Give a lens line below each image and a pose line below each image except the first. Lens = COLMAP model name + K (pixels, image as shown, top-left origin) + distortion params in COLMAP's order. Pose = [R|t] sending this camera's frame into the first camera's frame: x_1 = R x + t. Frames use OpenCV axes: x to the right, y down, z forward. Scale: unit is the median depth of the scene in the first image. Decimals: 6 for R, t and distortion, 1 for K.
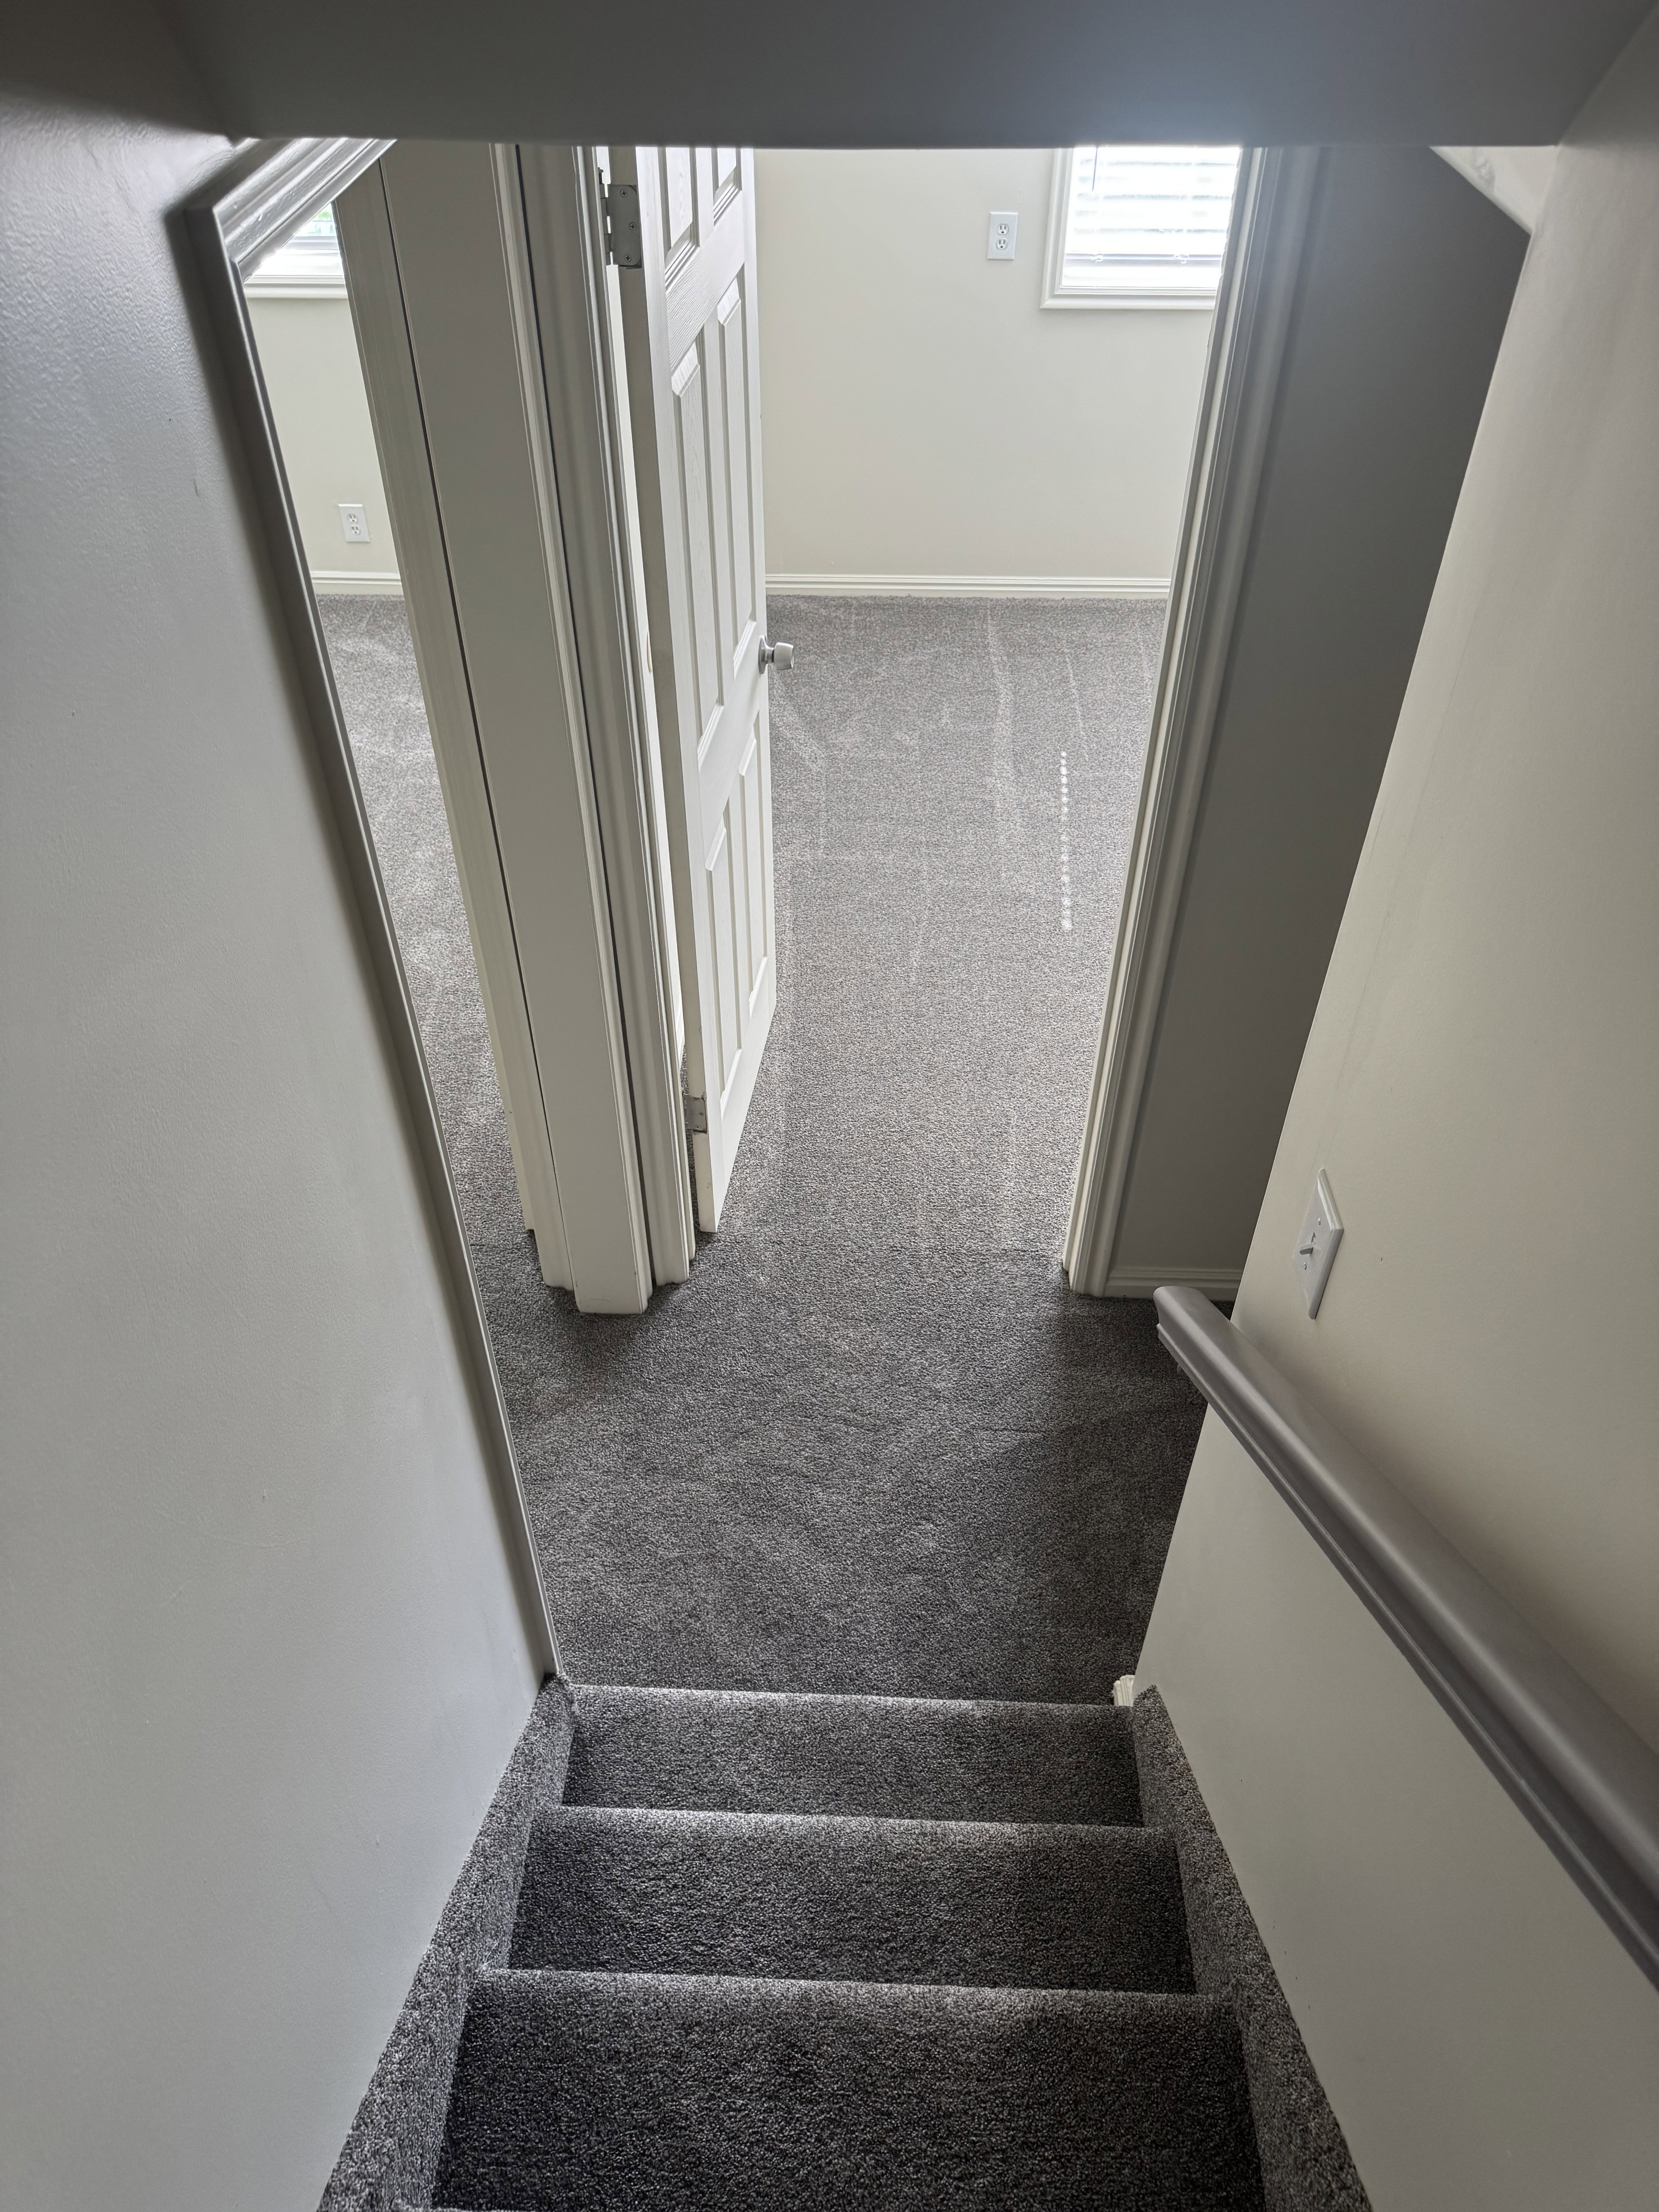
lens RADIAL K [[1568.0, 0, 815.7], [0, 1568.0, 1116.0], [0, 0, 1]] dist [0.069271, -0.094986]
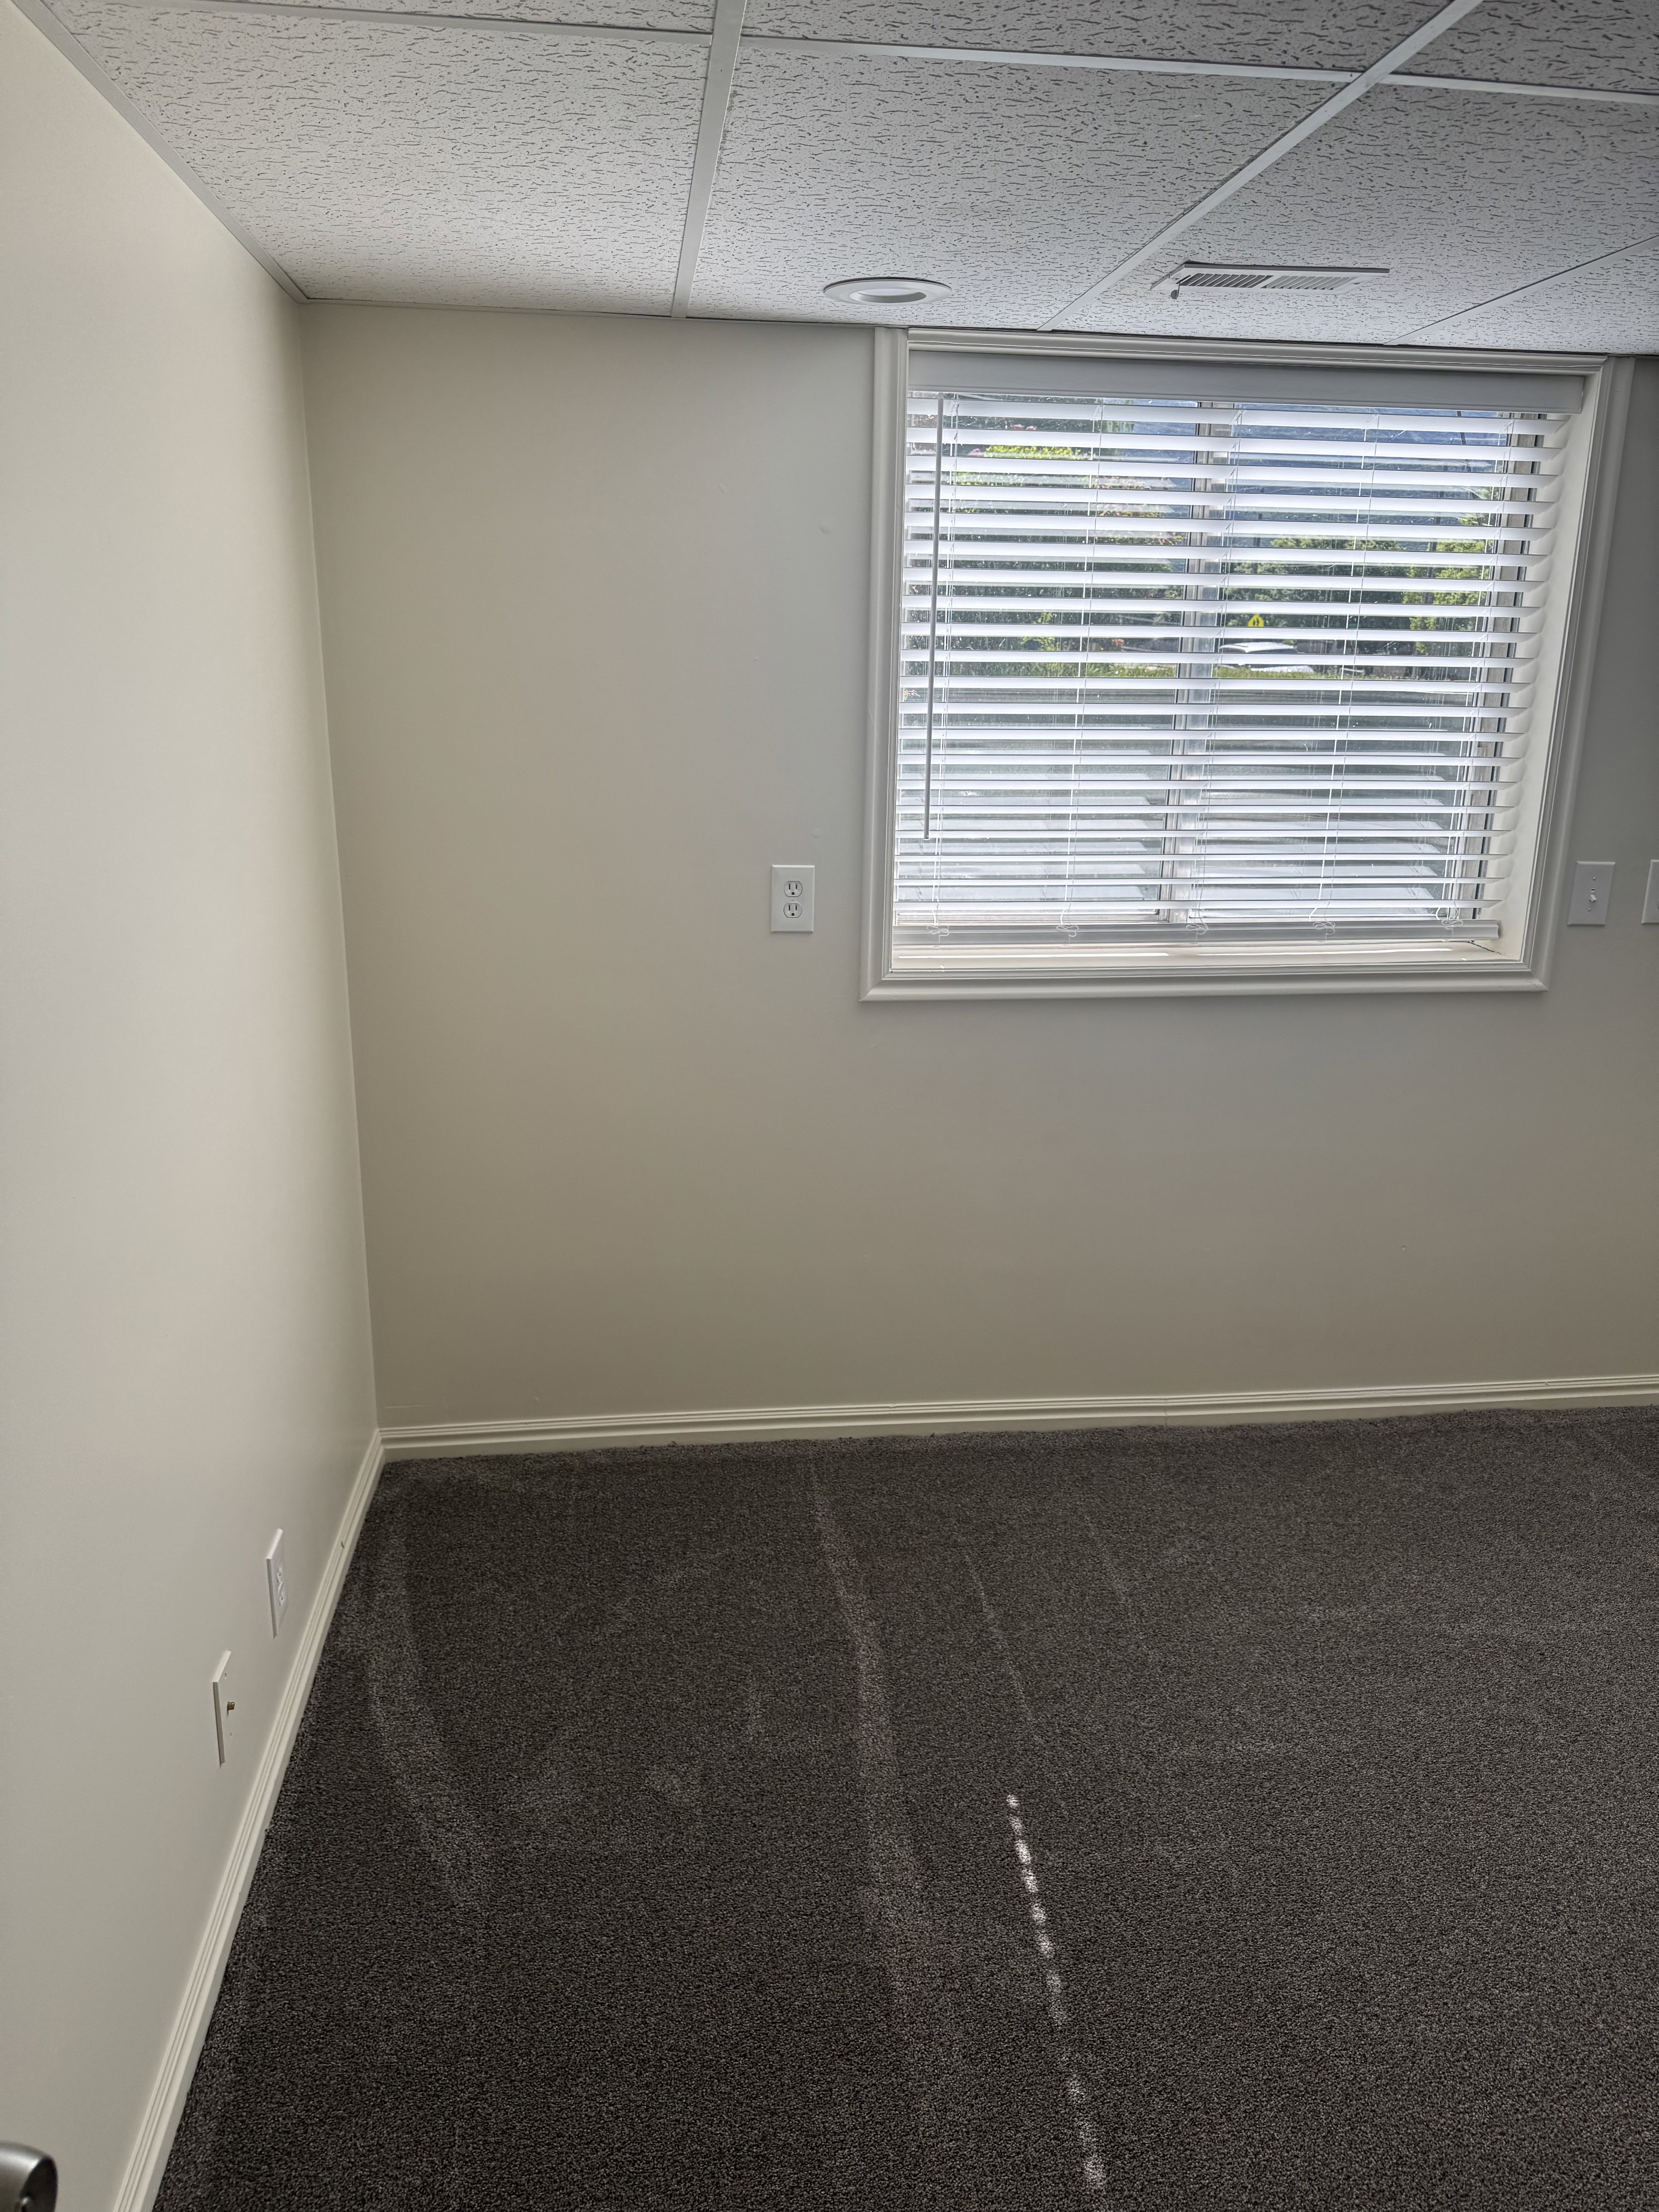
lens RADIAL K [[1568.0, 0, 805.4], [0, 1568.0, 1117.9], [0, 0, 1]] dist [0.069271, -0.094986]
pose [[0.990753, -0.024511, 0.133448, 0.055892], [0.080667, 0.897248, -0.434094, -0.307624], [-0.109096, 0.440845, 0.890929, 0.720930]]
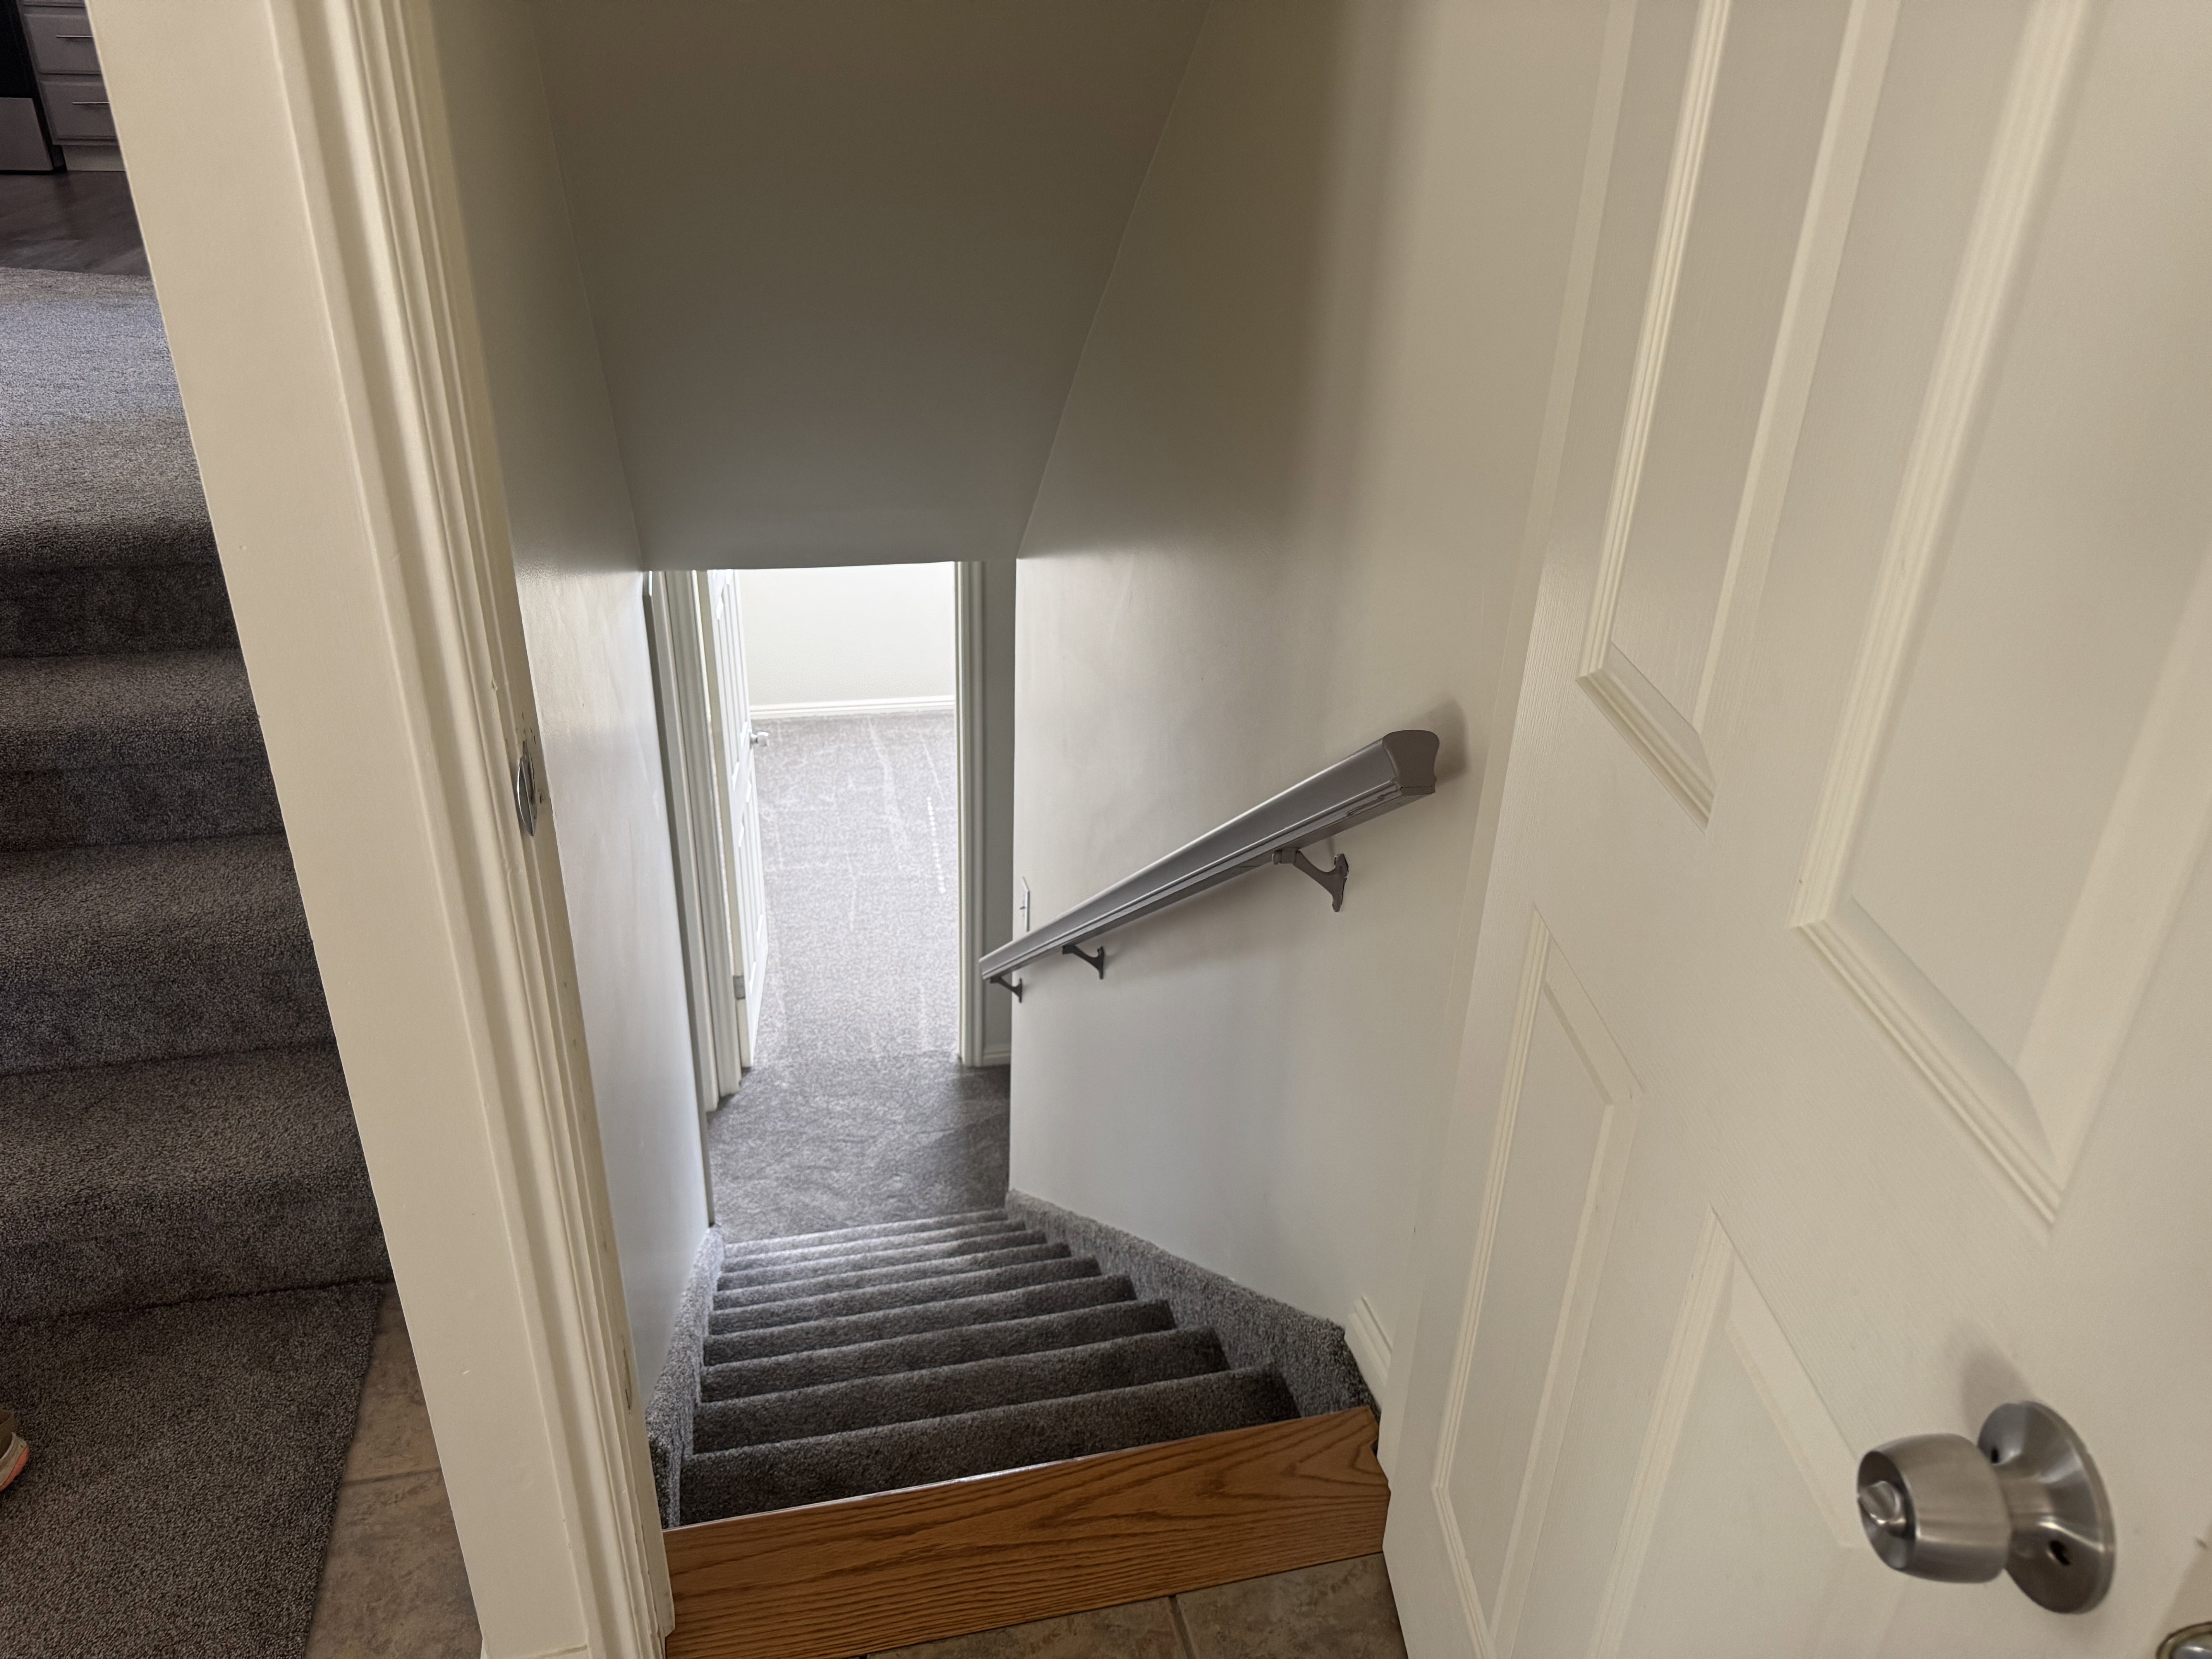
lens RADIAL K [[1568.0, 0, 1121.0], [0, 1568.0, 811.2], [0, 0, 1]] dist [0.069271, -0.094986]
pose [[0.961622, -0.085284, 0.260785, -0.099943], [0.151199, 0.957841, -0.244292, 0.283233], [-0.228957, 0.274348, 0.933977, -0.739656]]
